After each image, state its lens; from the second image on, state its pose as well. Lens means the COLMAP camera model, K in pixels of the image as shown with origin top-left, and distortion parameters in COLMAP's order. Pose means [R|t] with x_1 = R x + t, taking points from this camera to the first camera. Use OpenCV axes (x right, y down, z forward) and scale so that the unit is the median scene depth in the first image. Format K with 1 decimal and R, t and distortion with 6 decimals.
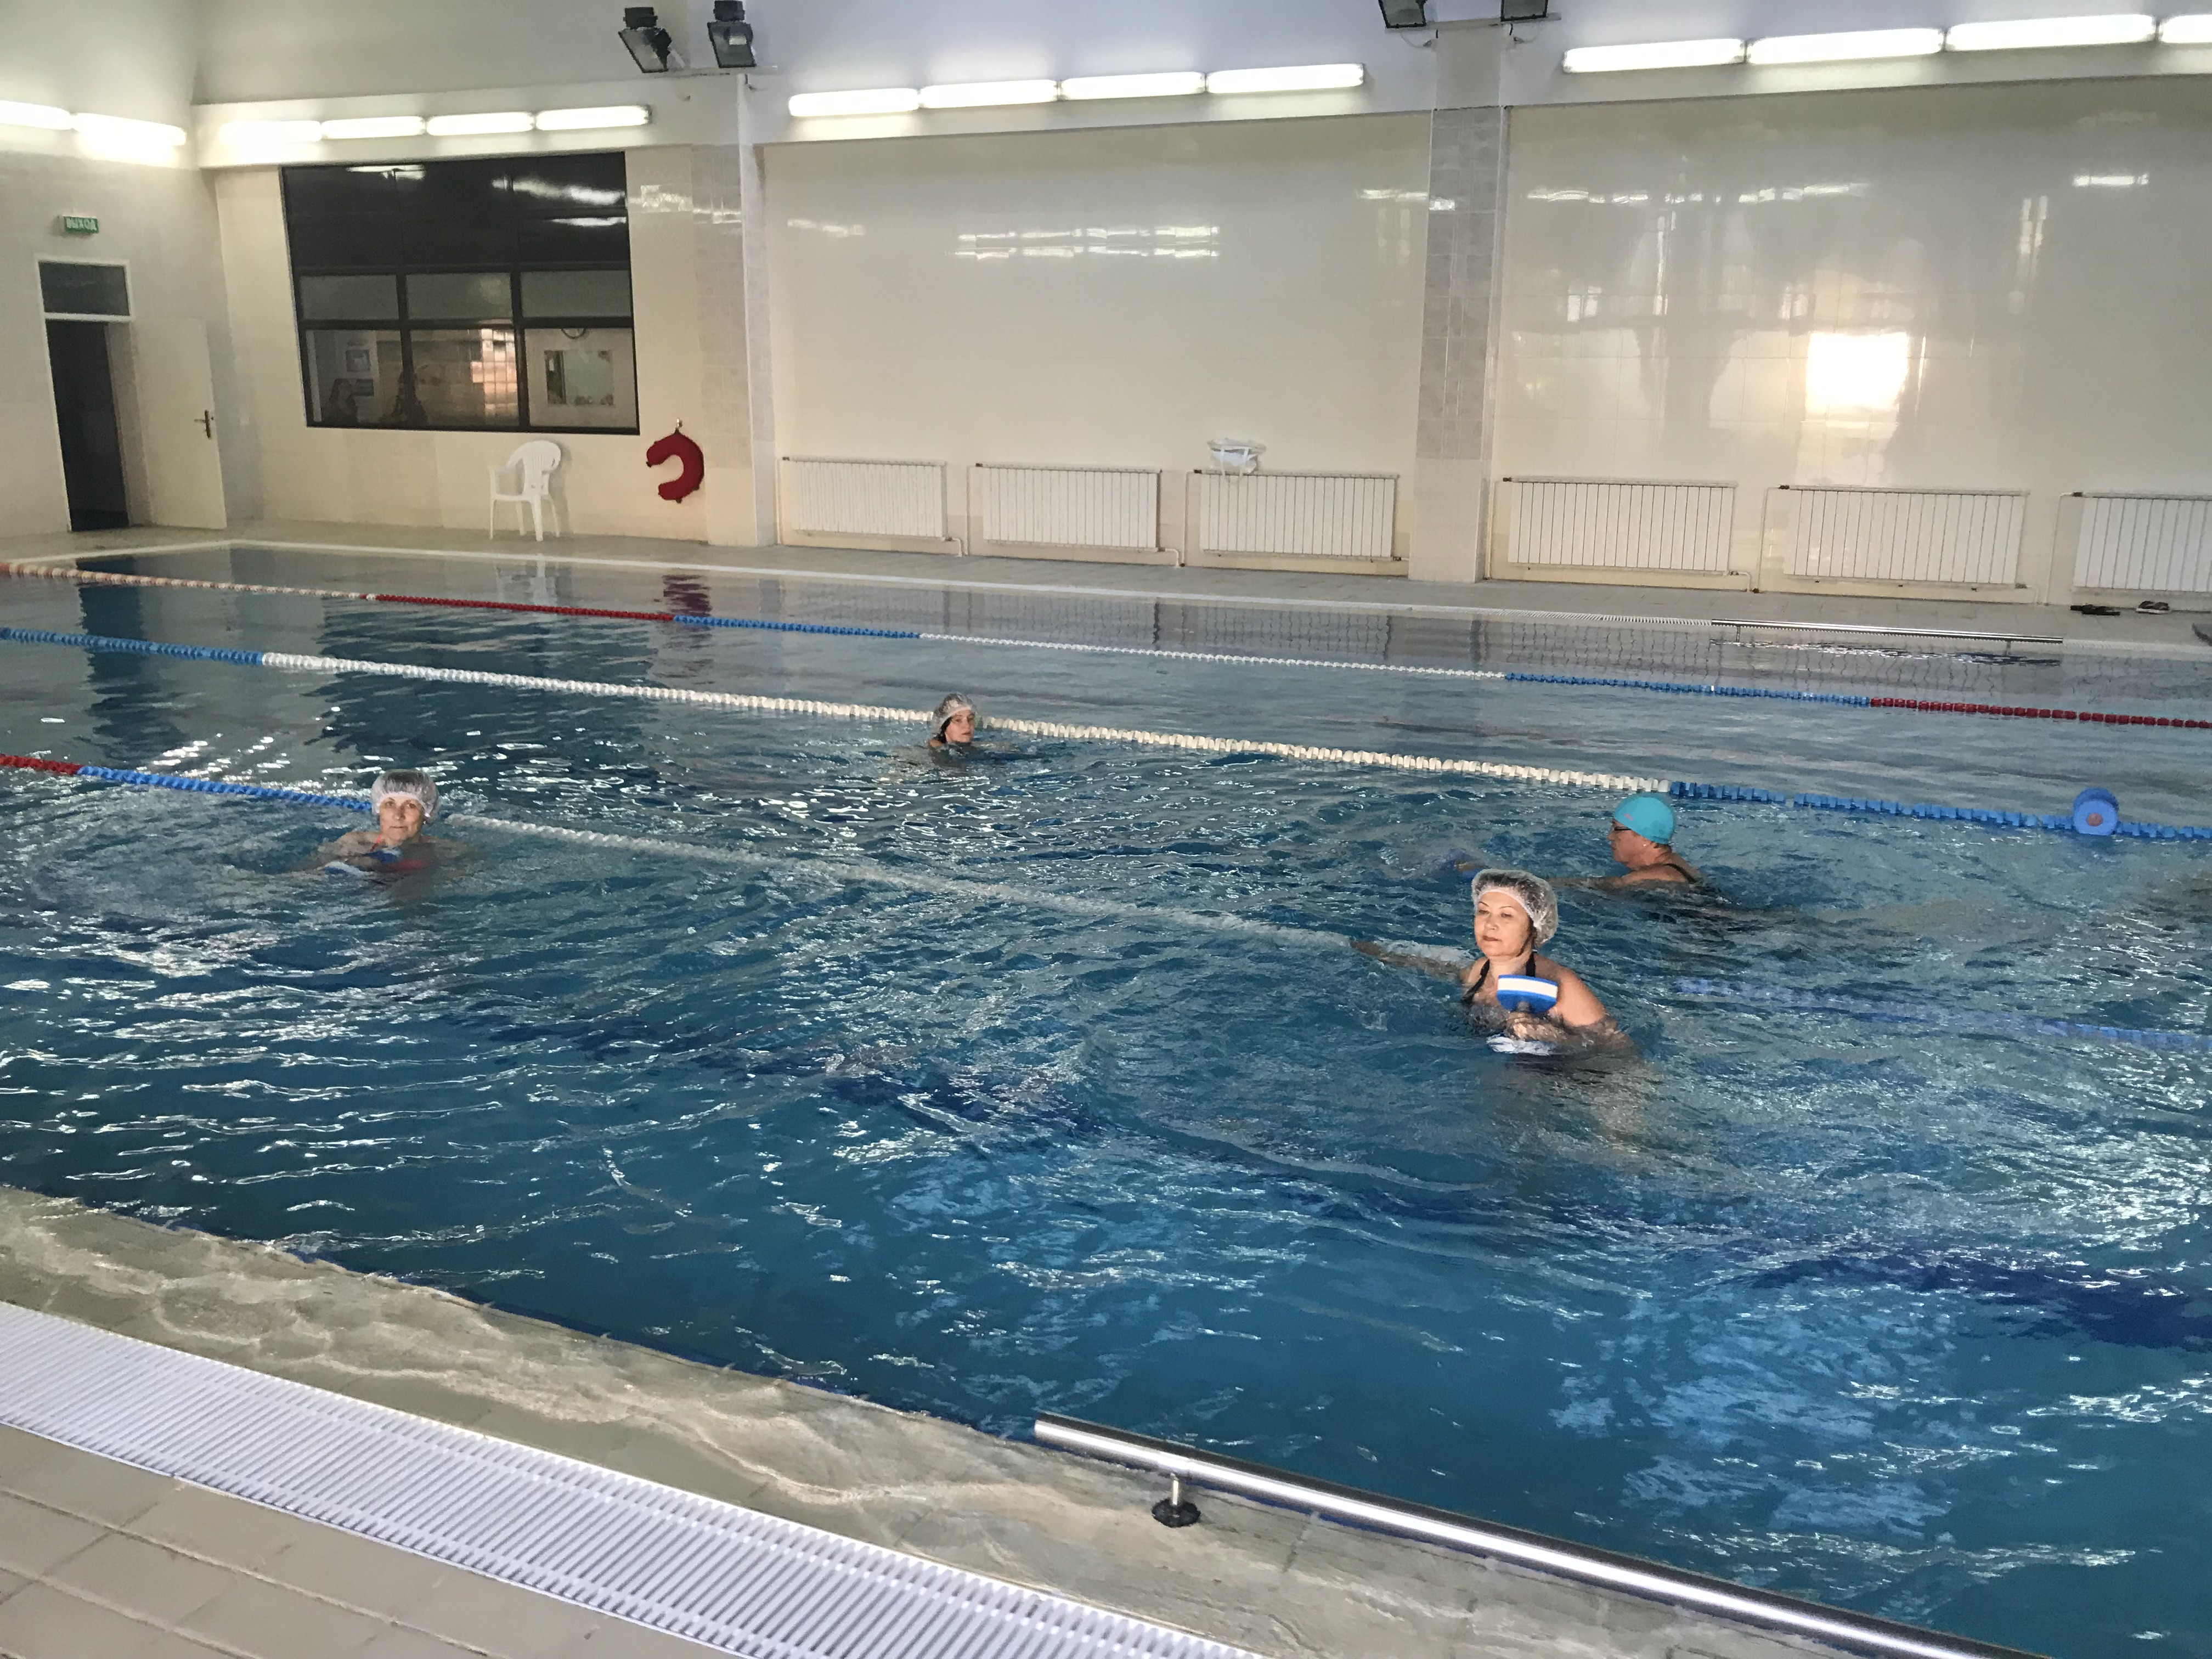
lens RADIAL K [[1849.9, 0, 1106.0], [0, 1849.9, 829.5], [0, 0, 1]] dist [0.003438, -0.014221]
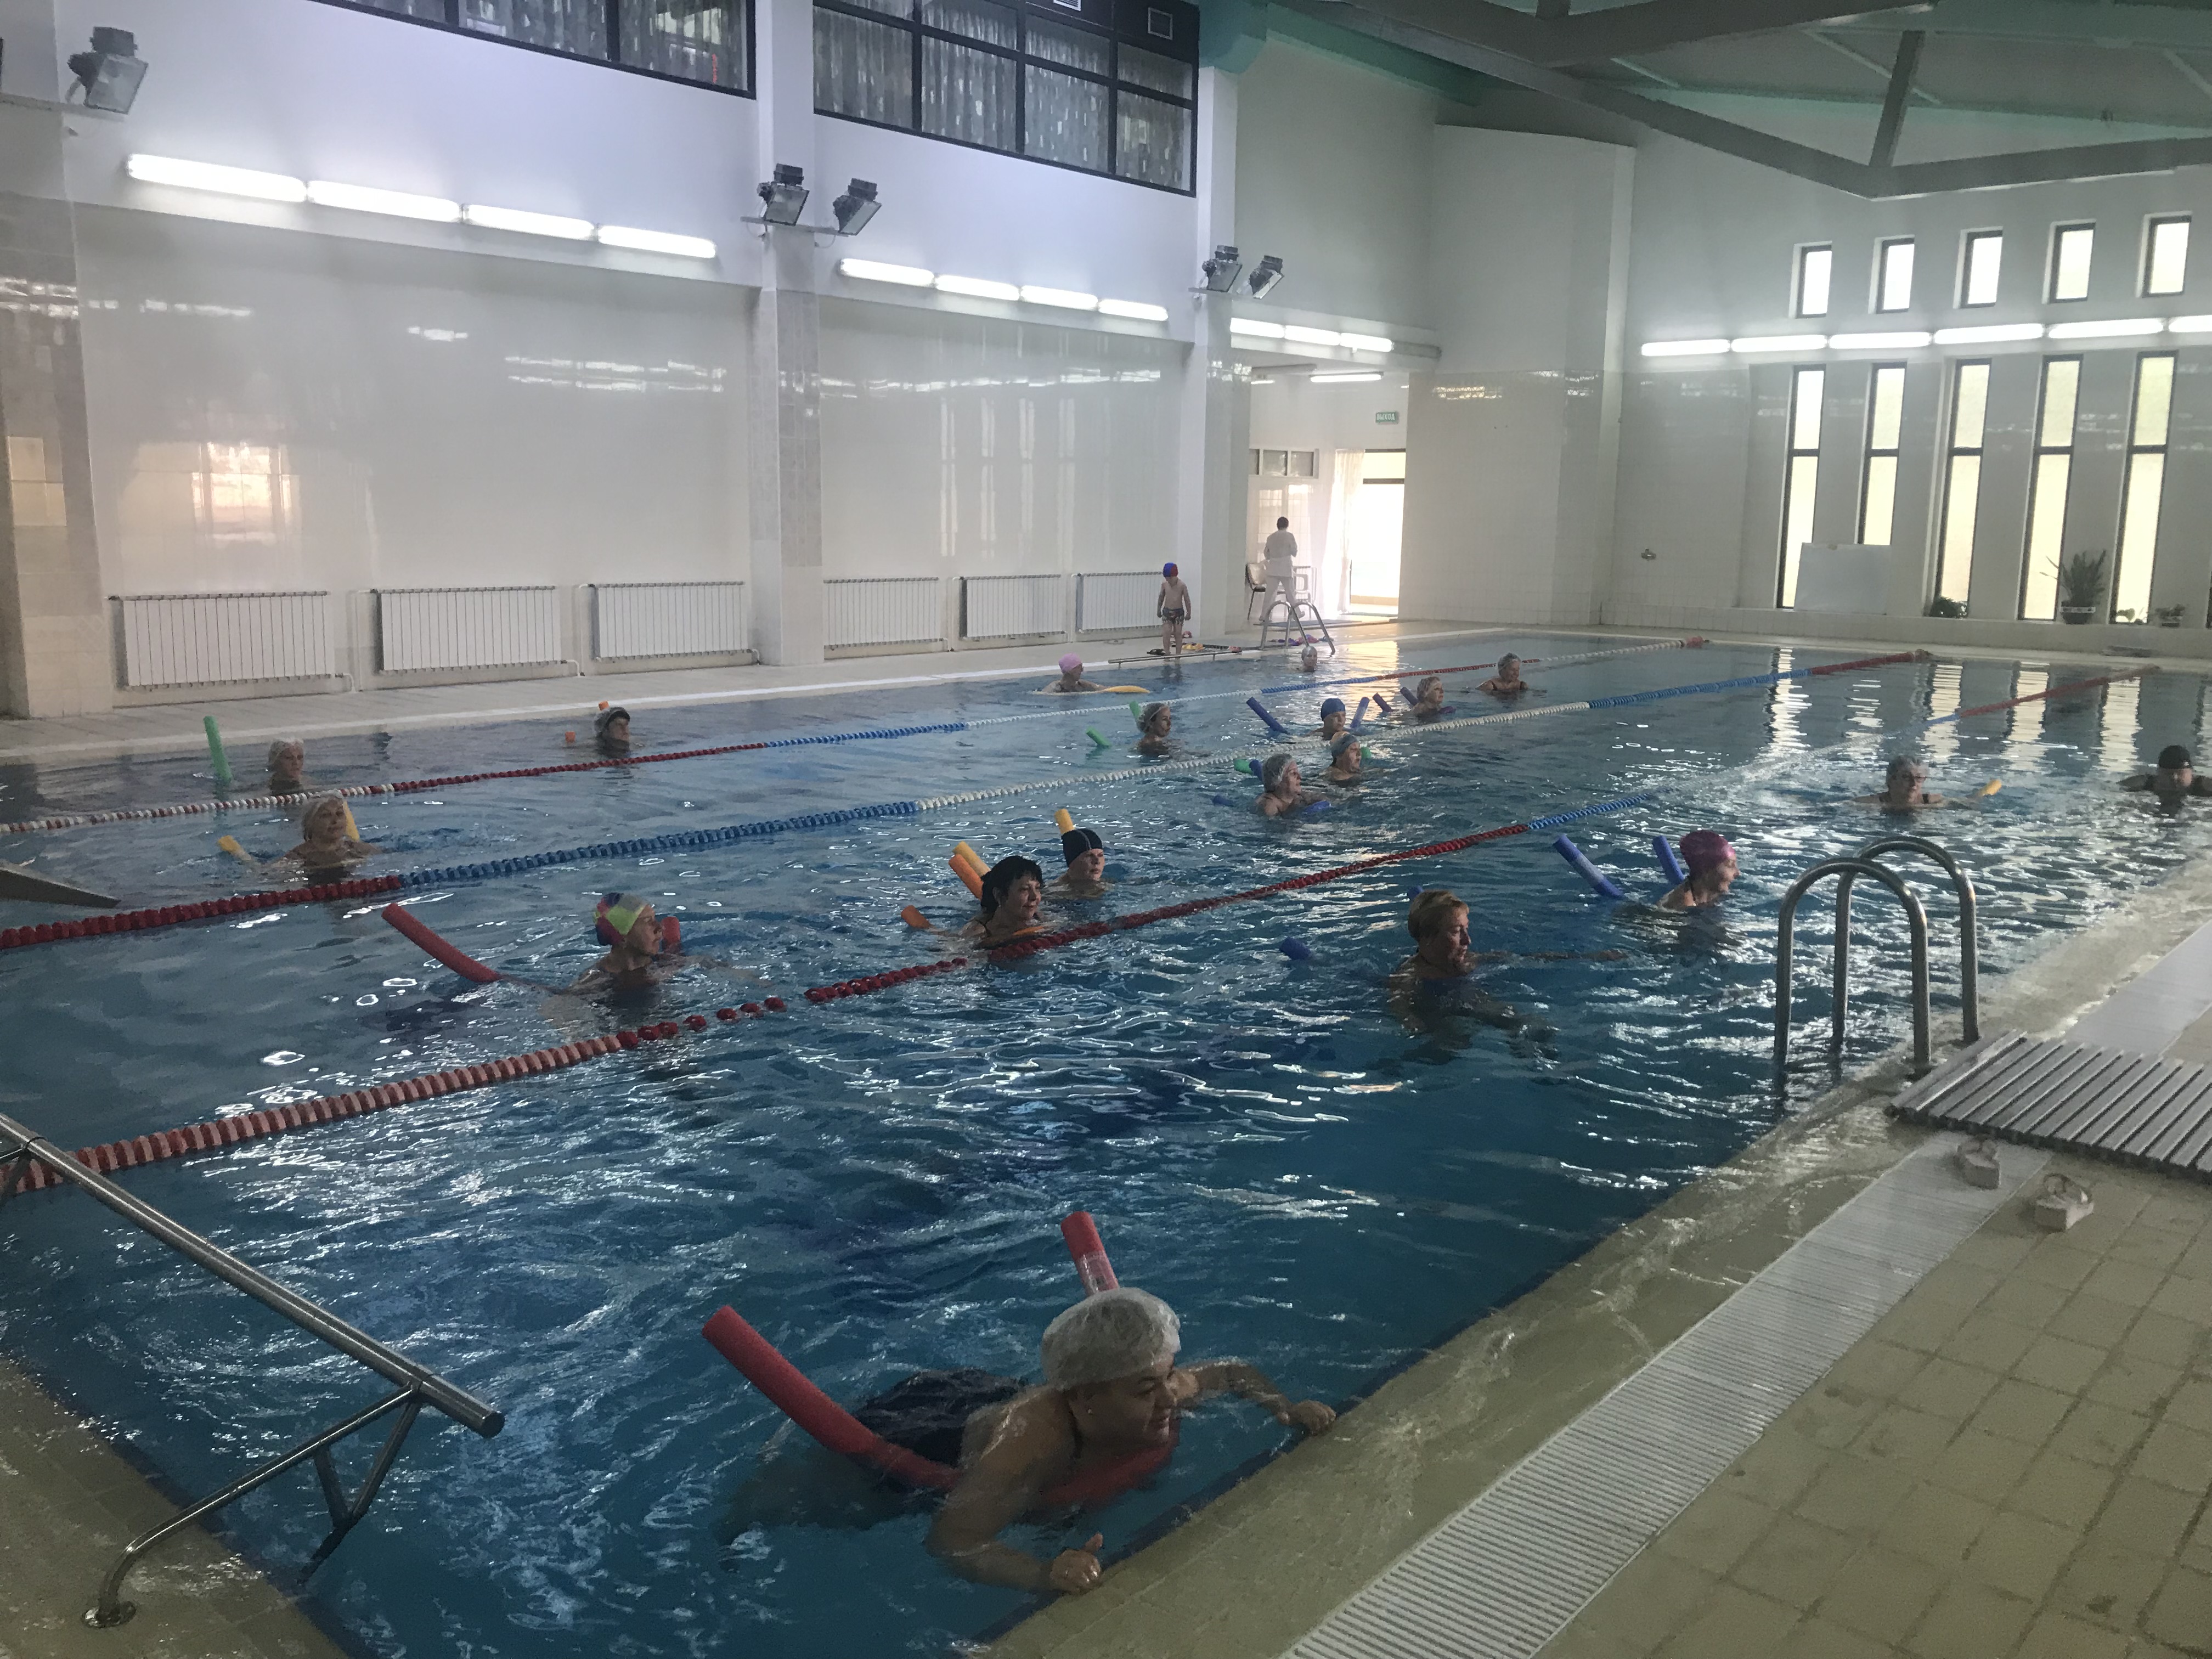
lens RADIAL K [[1849.9, 0, 1106.0], [0, 1849.9, 829.5], [0, 0, 1]] dist [0.003438, -0.014221]
pose [[0.314869, -0.162611, 0.935102, -0.850738], [0.210064, 0.972721, 0.098420, -0.100175], [-0.925598, 0.165442, 0.340438, 0.383352]]
